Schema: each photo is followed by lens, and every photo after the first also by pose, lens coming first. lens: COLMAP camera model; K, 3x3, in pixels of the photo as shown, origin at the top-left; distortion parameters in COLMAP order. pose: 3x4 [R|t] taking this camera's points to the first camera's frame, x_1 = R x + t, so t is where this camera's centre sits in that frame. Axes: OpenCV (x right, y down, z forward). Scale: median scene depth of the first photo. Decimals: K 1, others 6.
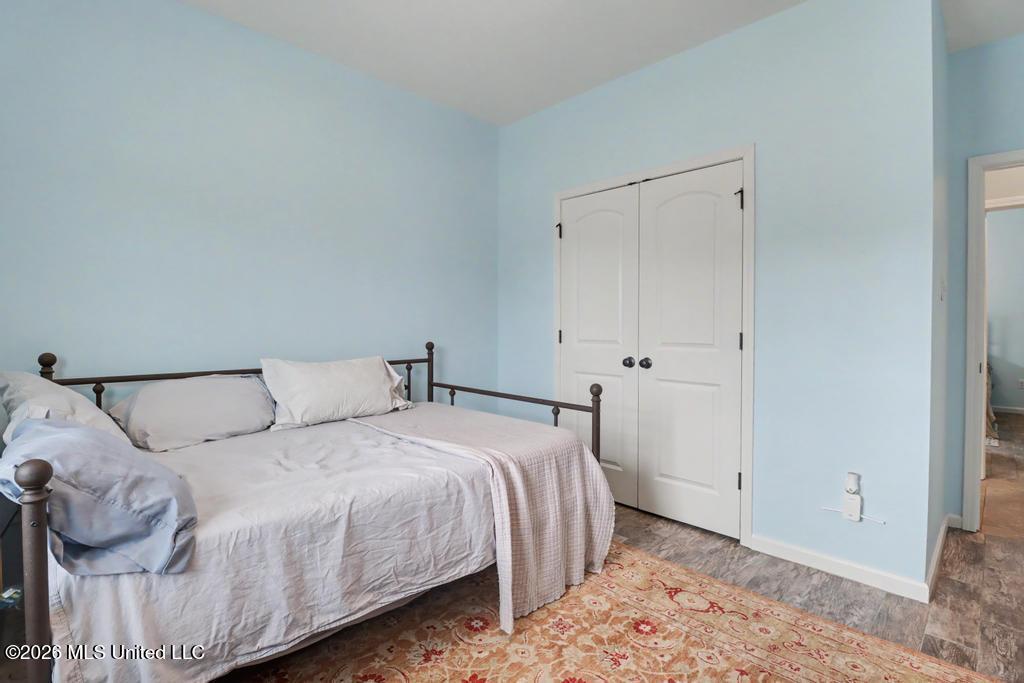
lens RADIAL K [[497.9, 0, 506.6], [0, 497.9, 324.2], [0, 0, 1]] dist [0.003037, -0.011325]
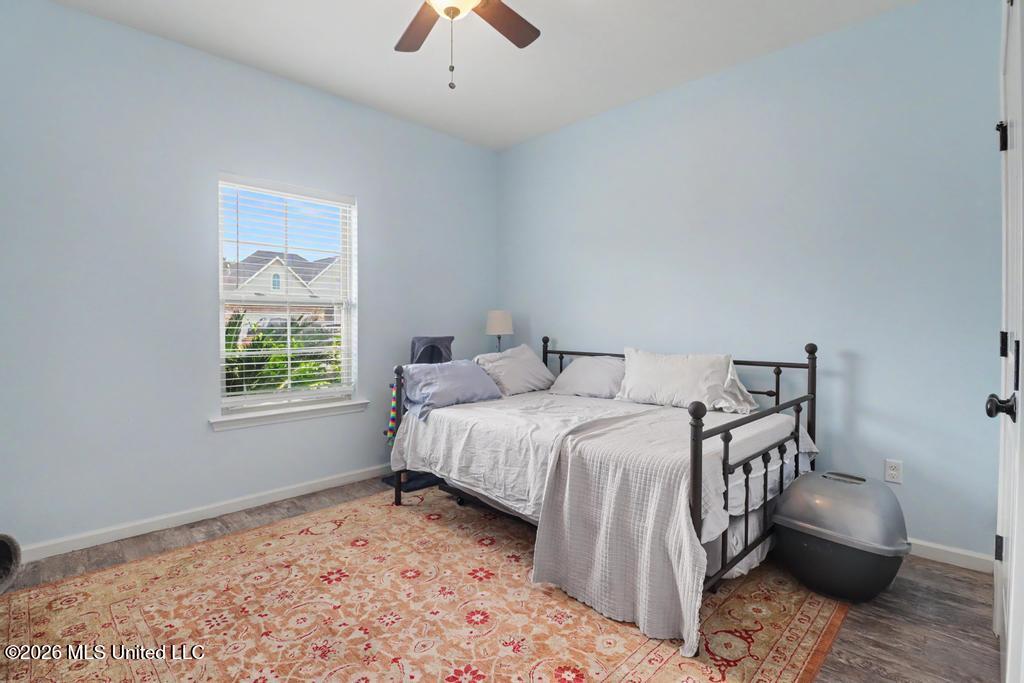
lens RADIAL K [[497.9, 0, 506.6], [0, 497.9, 324.2], [0, 0, 1]] dist [0.003037, -0.011325]
pose [[-0.015831, -0.001366, -0.999874, 1.217884], [-0.000687, 0.999999, -0.001356, 0.011220], [0.999874, 0.000665, -0.015832, 0.977237]]
